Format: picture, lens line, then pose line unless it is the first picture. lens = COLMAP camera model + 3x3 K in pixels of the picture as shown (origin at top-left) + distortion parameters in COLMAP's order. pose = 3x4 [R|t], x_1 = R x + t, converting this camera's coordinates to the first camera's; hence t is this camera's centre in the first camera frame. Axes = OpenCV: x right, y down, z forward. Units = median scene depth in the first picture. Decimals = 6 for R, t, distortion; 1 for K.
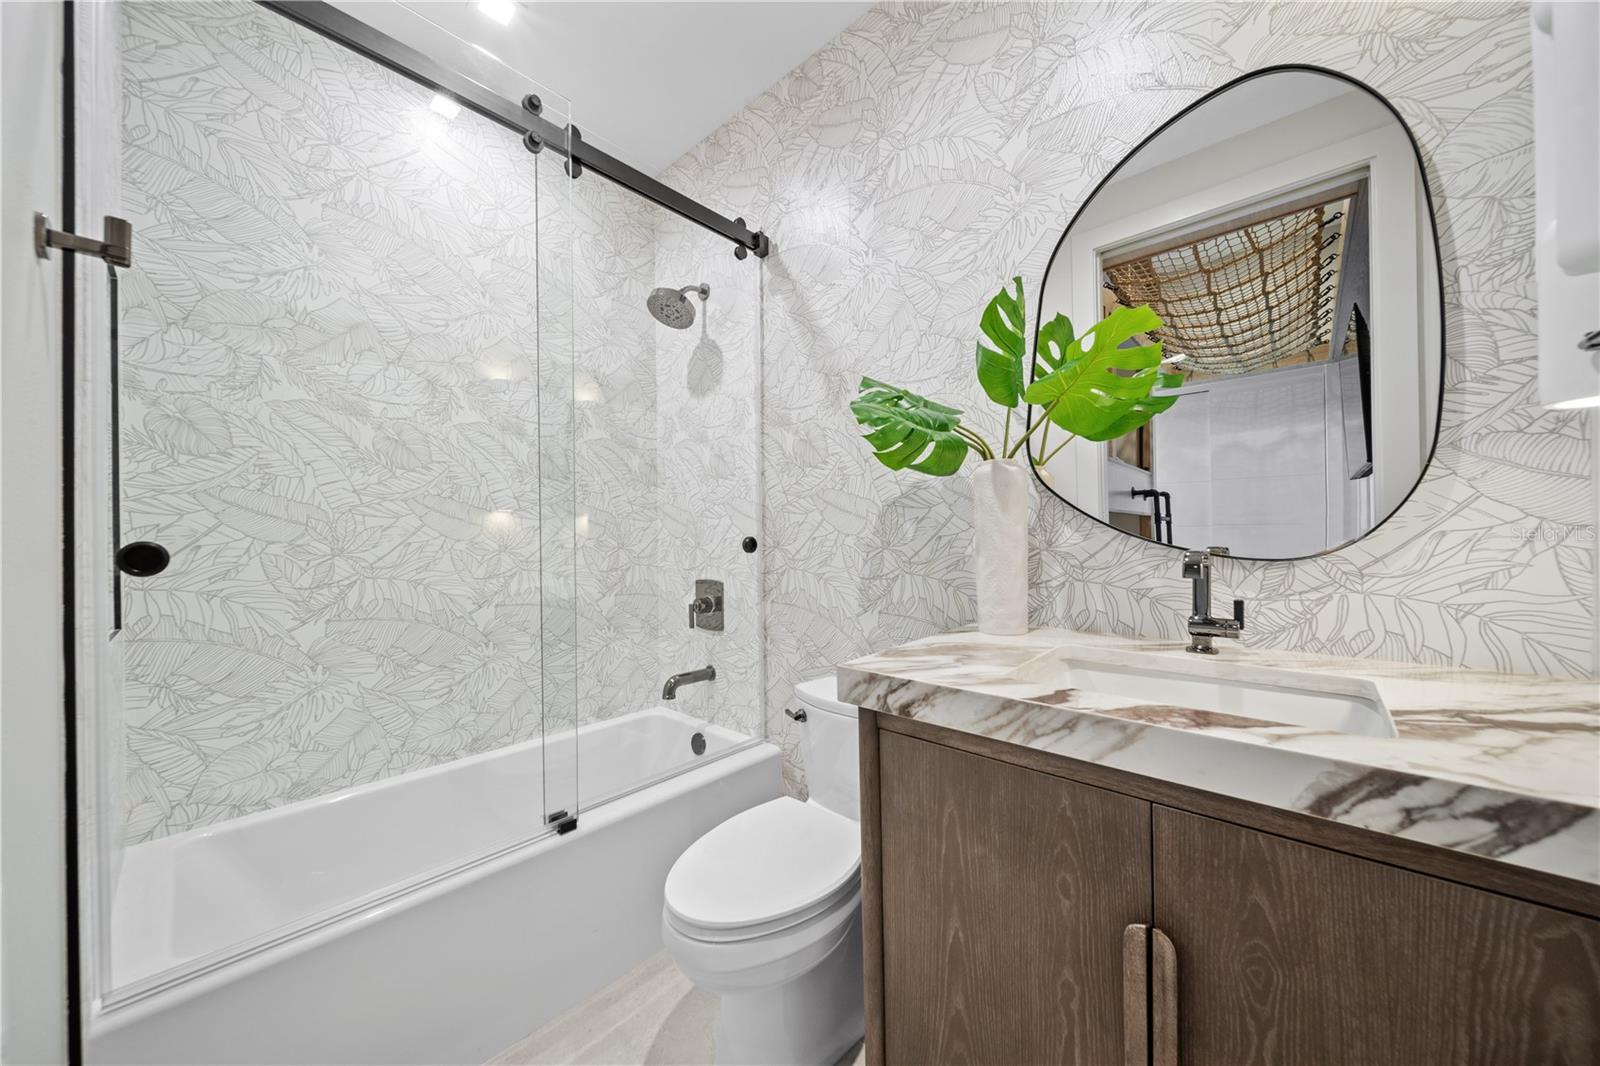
lens RADIAL K [[566.9, 0, 809.2], [0, 566.9, 548.3], [0, 0, 1]] dist [0.001933, -0.000174]
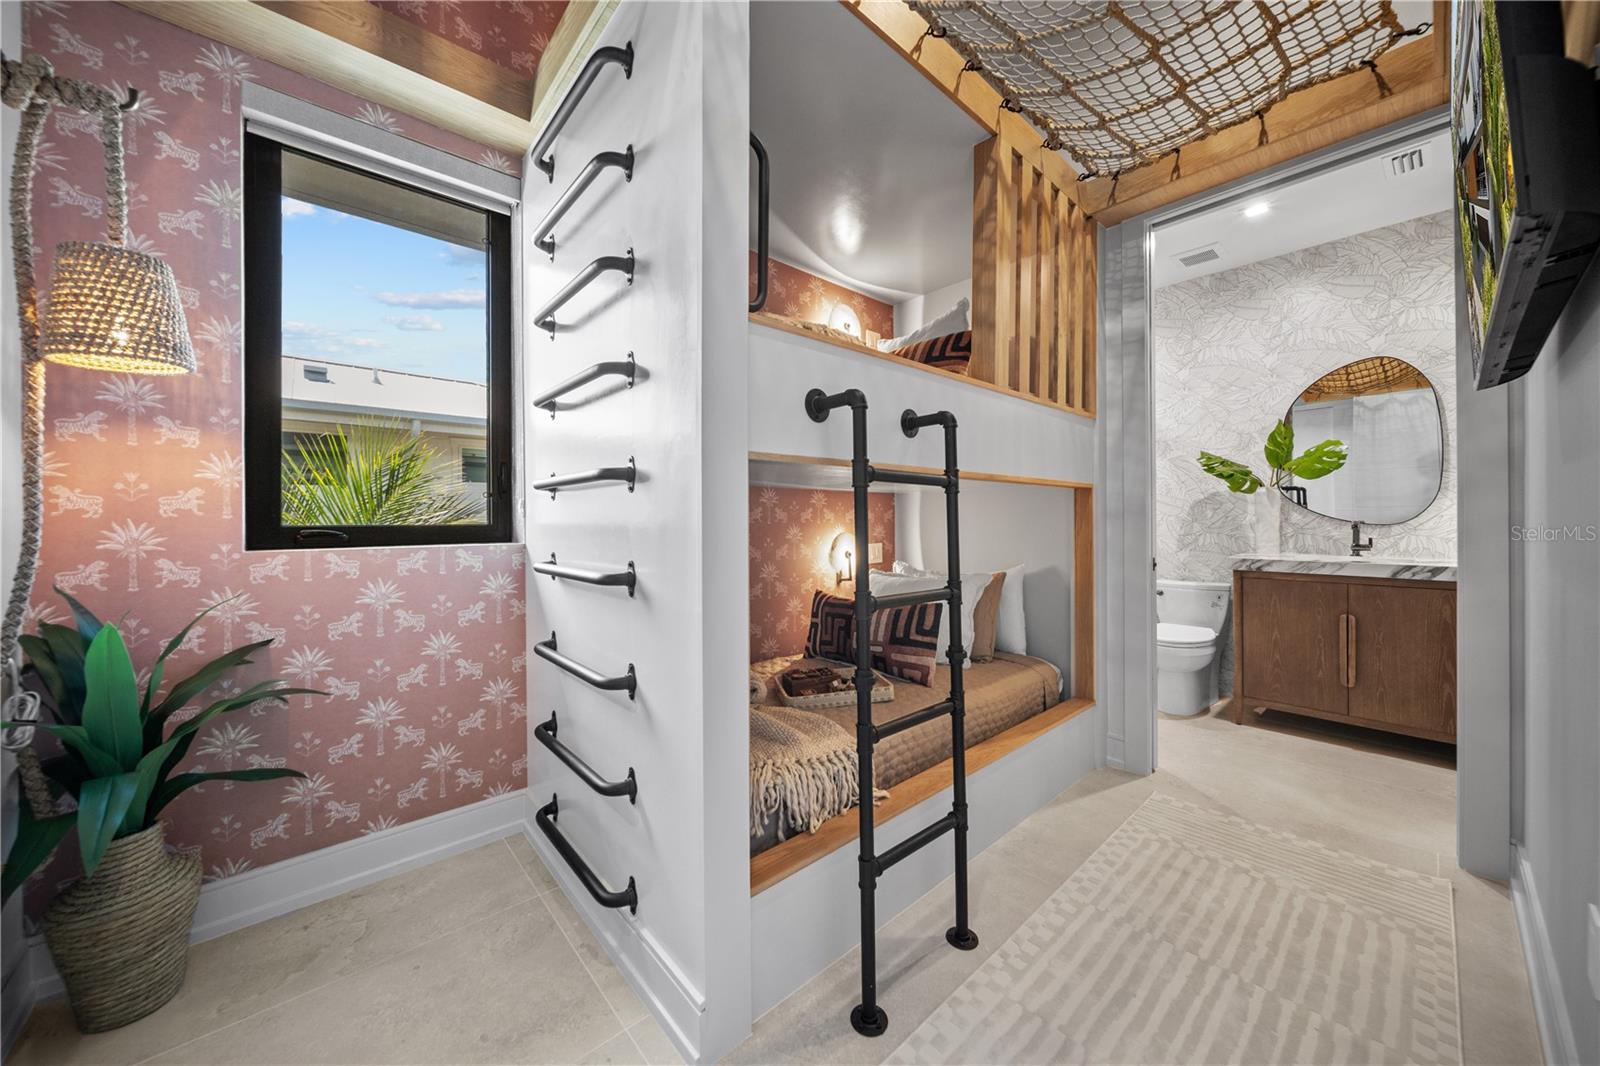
lens RADIAL K [[566.9, 0, 813.4], [0, 566.9, 532.3], [0, 0, 1]] dist [0.001933, -0.000174]
pose [[0.994378, 0.009374, -0.105471, -1.843508], [-0.009090, 0.999954, 0.003166, 0.079473], [0.105496, -0.002189, 0.994417, -2.280738]]
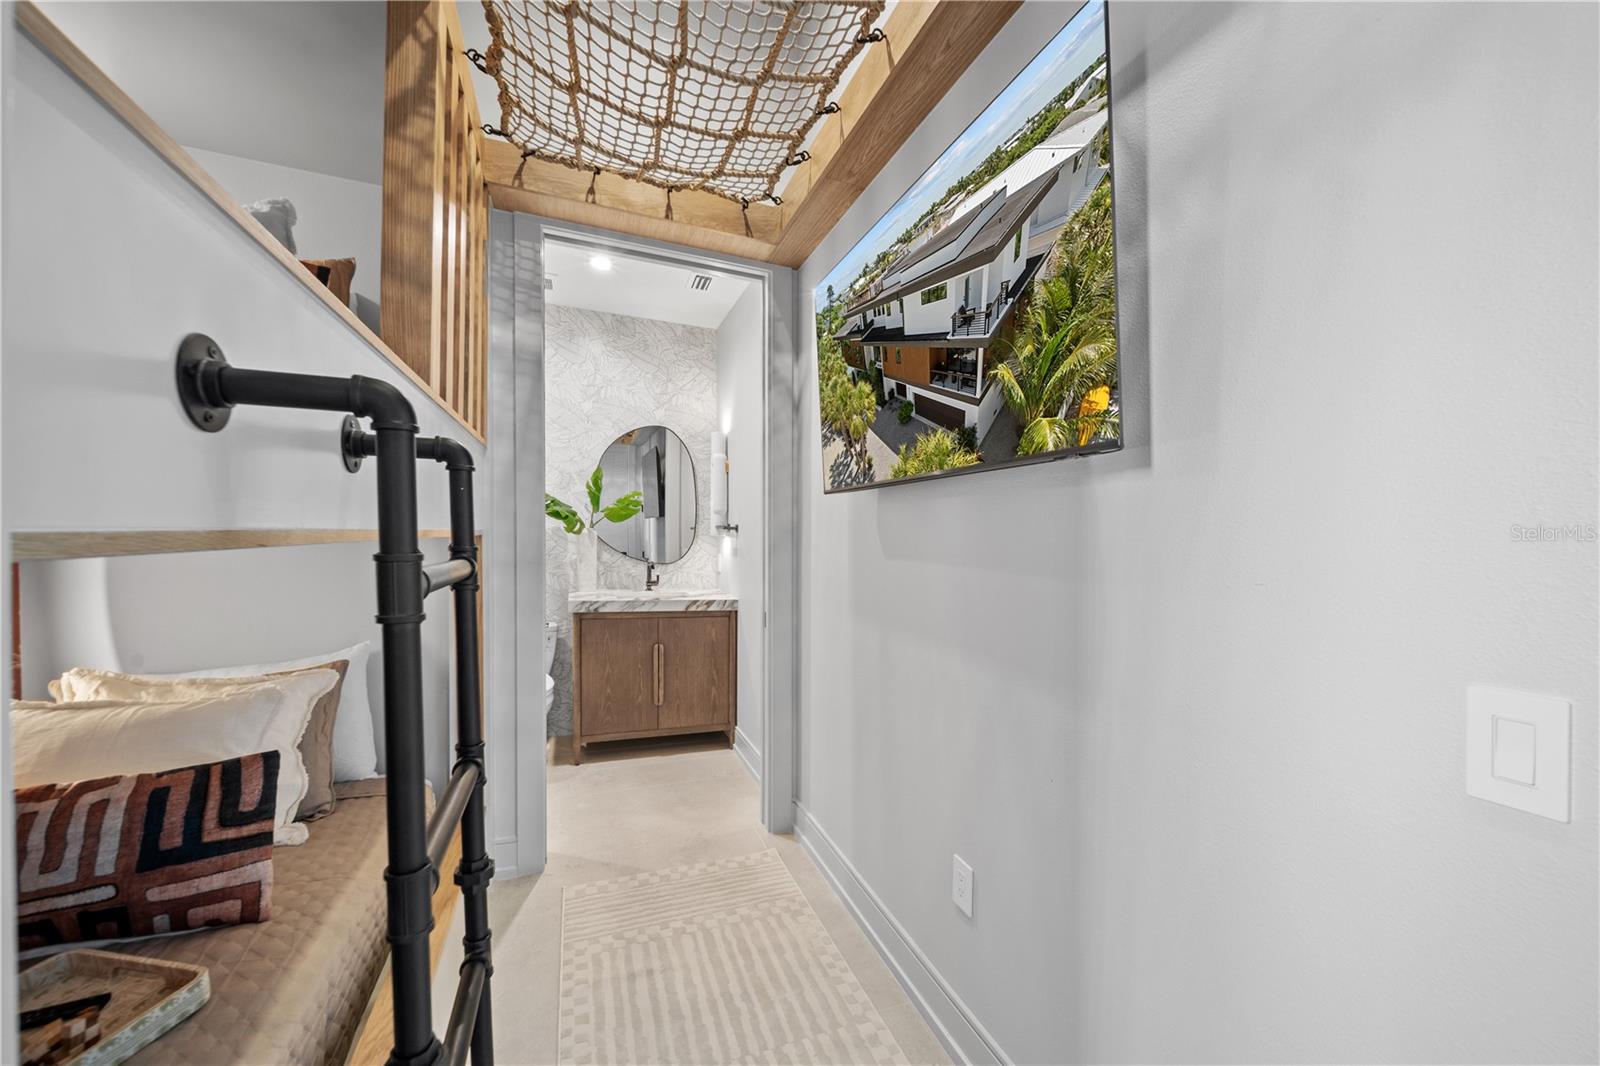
lens RADIAL K [[597.5, 0, 803.7], [0, 597.5, 548.1], [0, 0, 1]] dist [-0.001777, -0.000463]
pose [[0.460292, 0.008183, 0.887730, -2.197216], [-0.014934, 0.999887, -0.001474, -0.087767], [-0.887642, -0.012580, 0.460362, -1.575302]]
